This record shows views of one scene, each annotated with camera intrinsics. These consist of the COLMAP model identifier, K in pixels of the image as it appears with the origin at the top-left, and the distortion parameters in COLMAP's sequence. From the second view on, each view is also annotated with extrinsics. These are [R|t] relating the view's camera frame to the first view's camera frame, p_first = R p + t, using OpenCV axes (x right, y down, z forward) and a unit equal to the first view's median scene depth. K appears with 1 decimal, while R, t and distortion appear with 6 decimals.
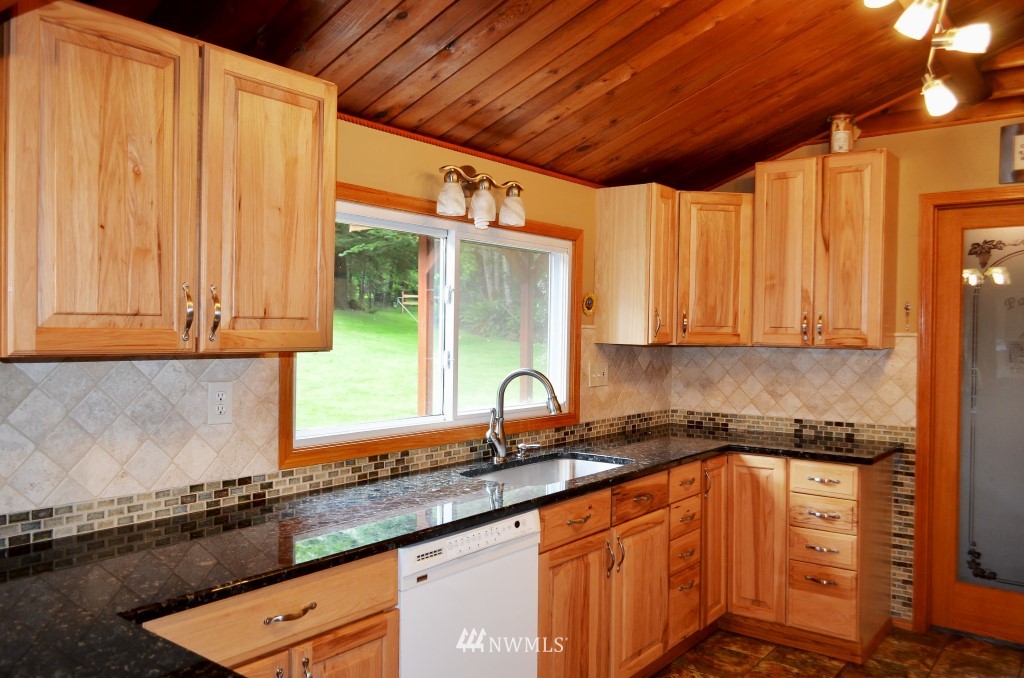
lens RADIAL K [[792.7, 0, 519.7], [0, 792.7, 341.1], [0, 0, 1]] dist [-0.014096, 0.005393]
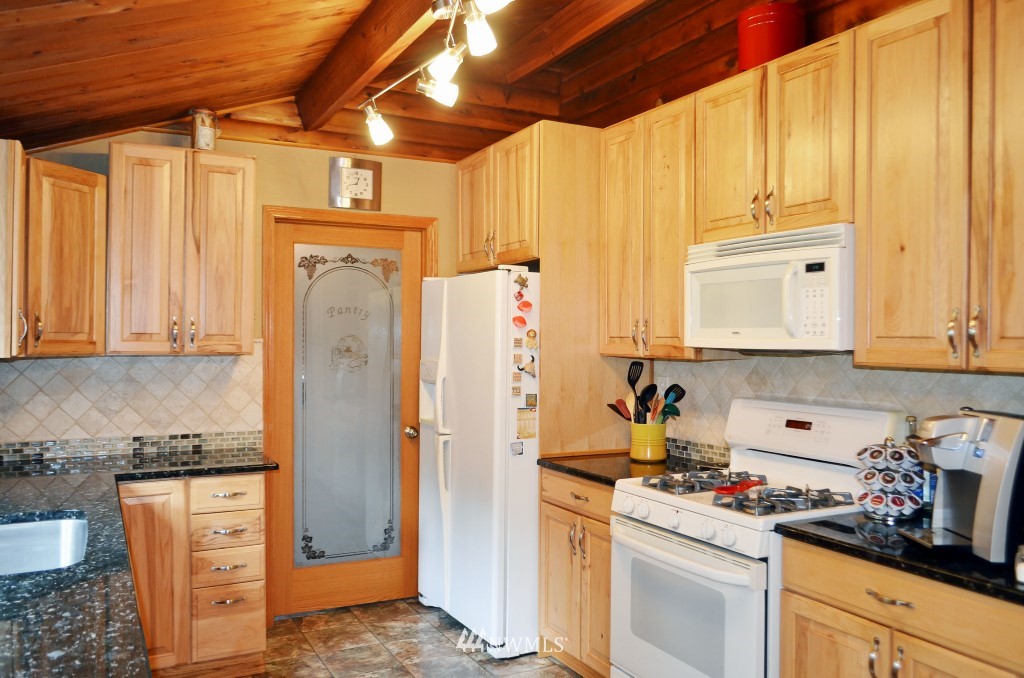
lens RADIAL K [[817.2, 0, 521.4], [0, 817.2, 340.7], [0, 0, 1]] dist [-0.012227, -0.003283]
pose [[0.419888, -0.009944, 0.907521, -0.329121], [0.015834, 0.999868, 0.003630, -0.006386], [-0.907438, 0.012845, 0.419990, 0.247613]]
